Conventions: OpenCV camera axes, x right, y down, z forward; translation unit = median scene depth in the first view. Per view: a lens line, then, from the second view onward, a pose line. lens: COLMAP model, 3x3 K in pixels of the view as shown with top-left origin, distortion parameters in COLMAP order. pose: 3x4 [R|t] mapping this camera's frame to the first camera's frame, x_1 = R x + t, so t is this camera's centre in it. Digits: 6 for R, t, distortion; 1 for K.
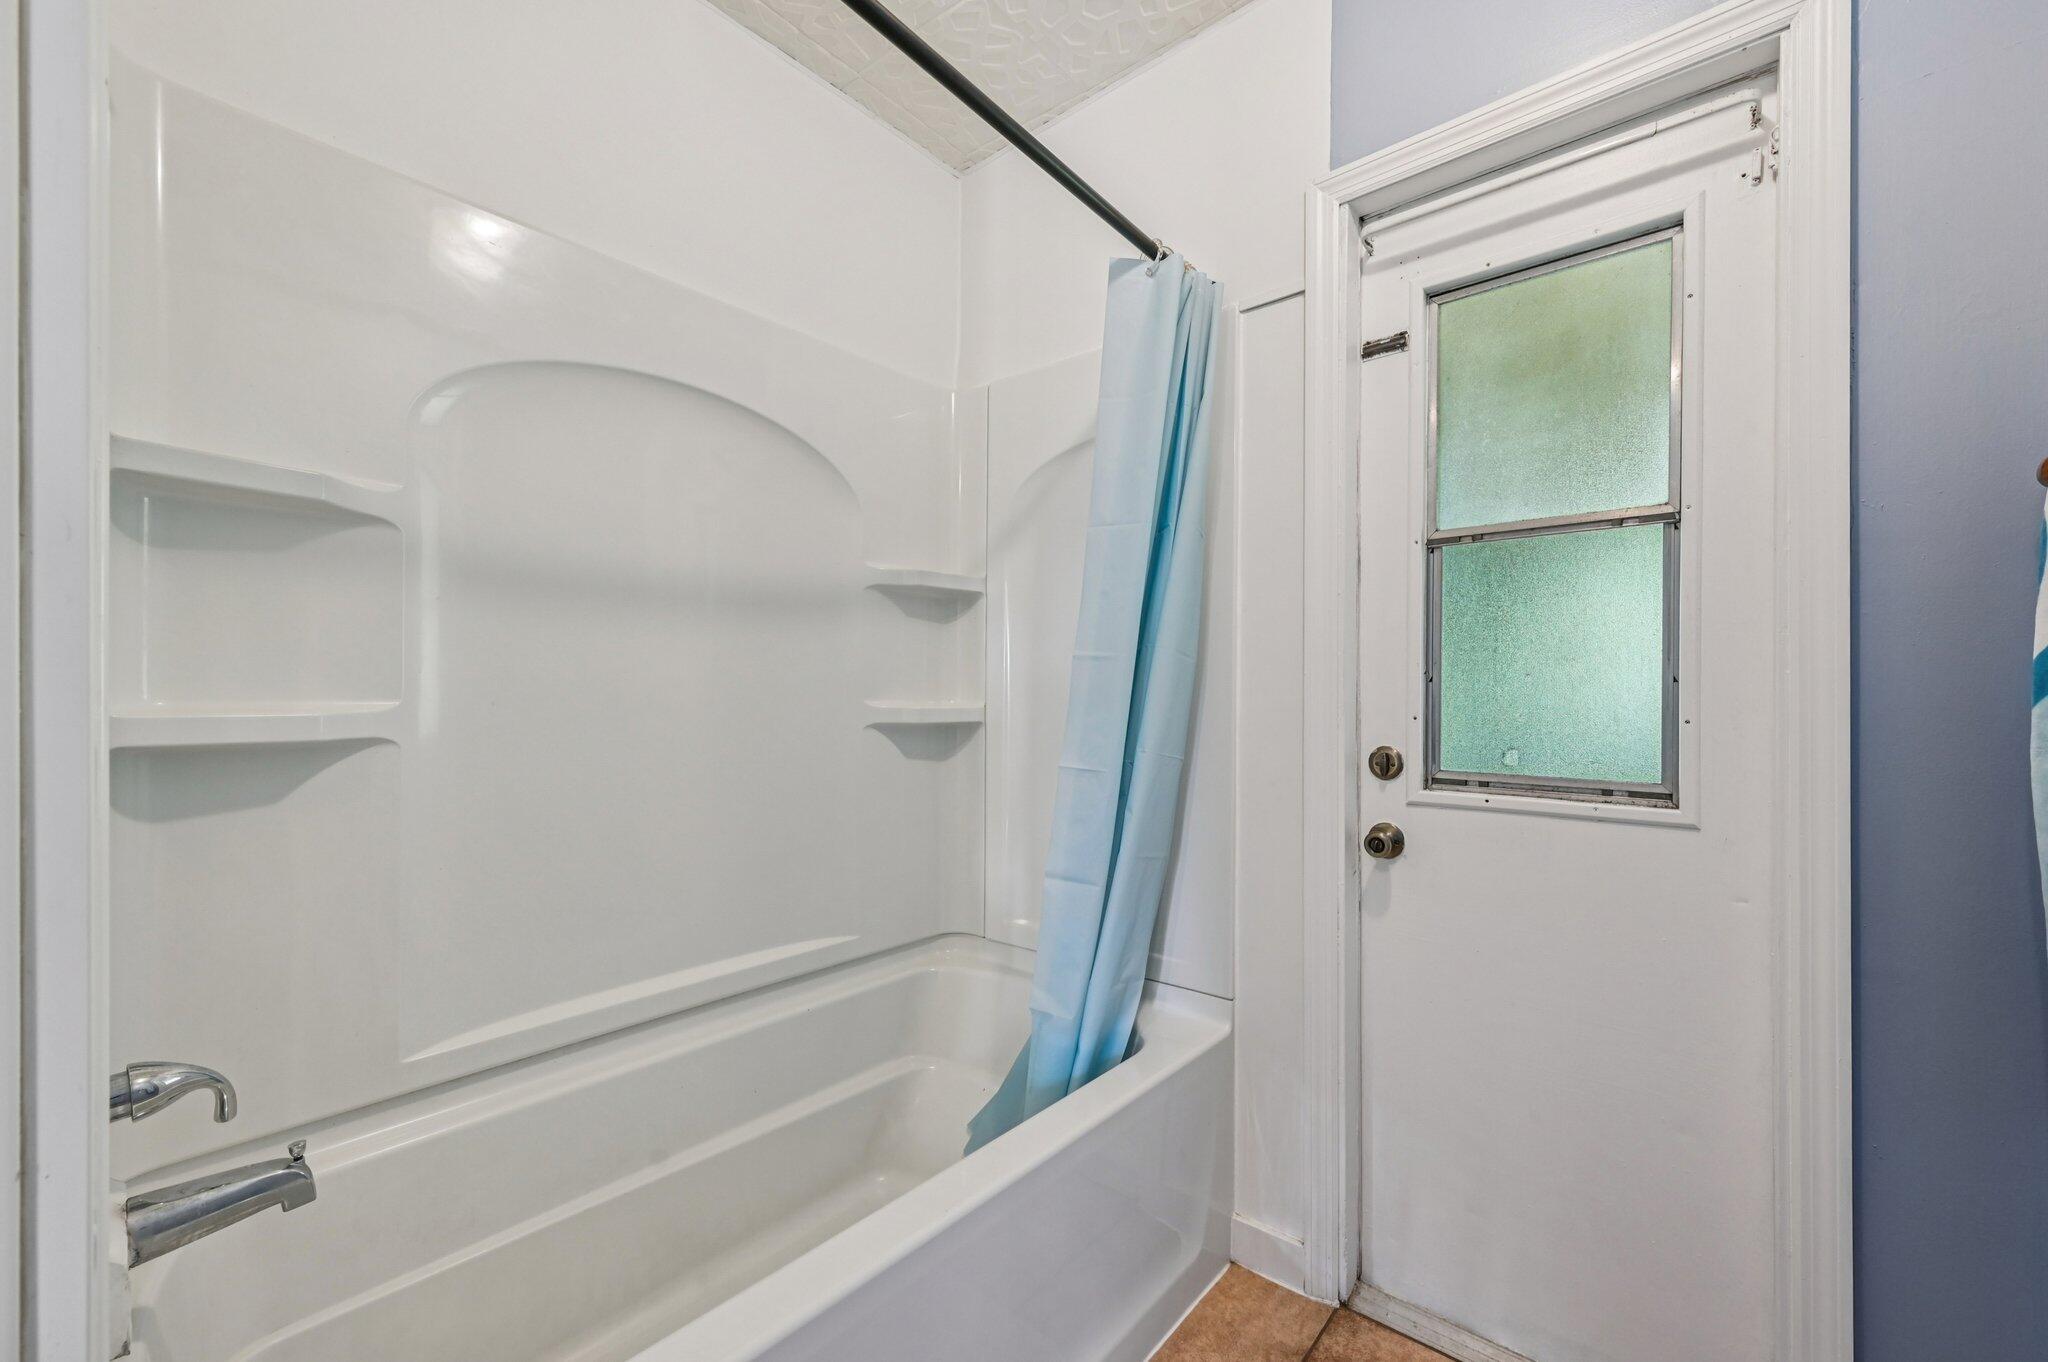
lens RADIAL K [[836.2, 0, 1032.3], [0, 836.2, 702.0], [0, 0, 1]] dist [0.002600, 0.000267]
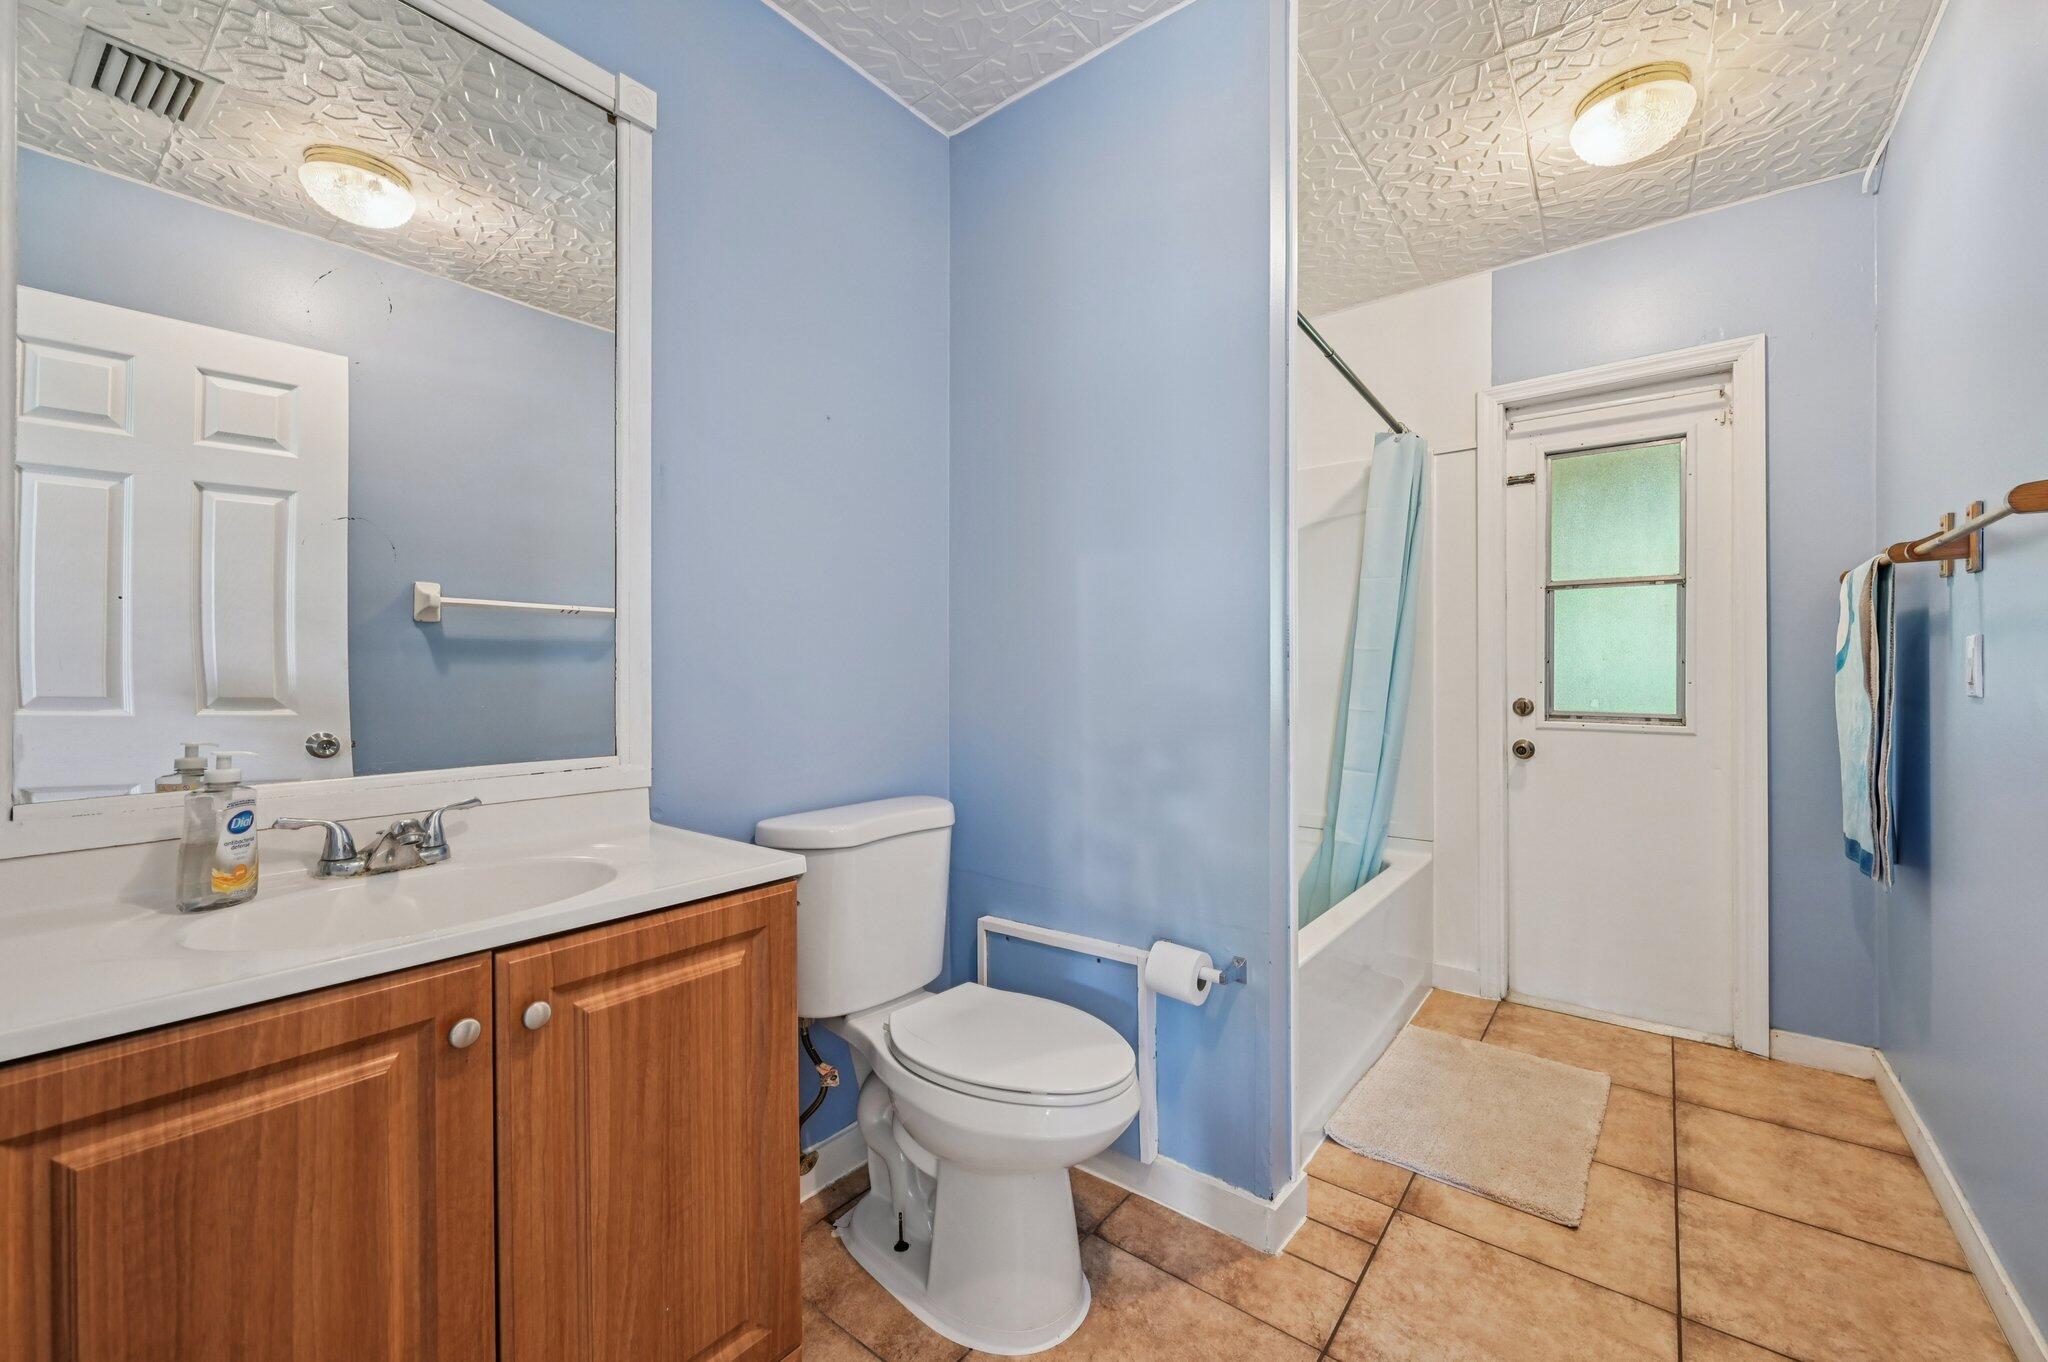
lens RADIAL K [[805.7, 0, 1026.4], [0, 805.7, 675.6], [0, 0, 1]] dist [-0.001954, -0.000319]
pose [[0.999697, -0.003750, 0.024315, -0.723229], [0.003766, 0.999993, -0.000608, 0.001036], [-0.024313, 0.000700, 0.999704, -0.753625]]
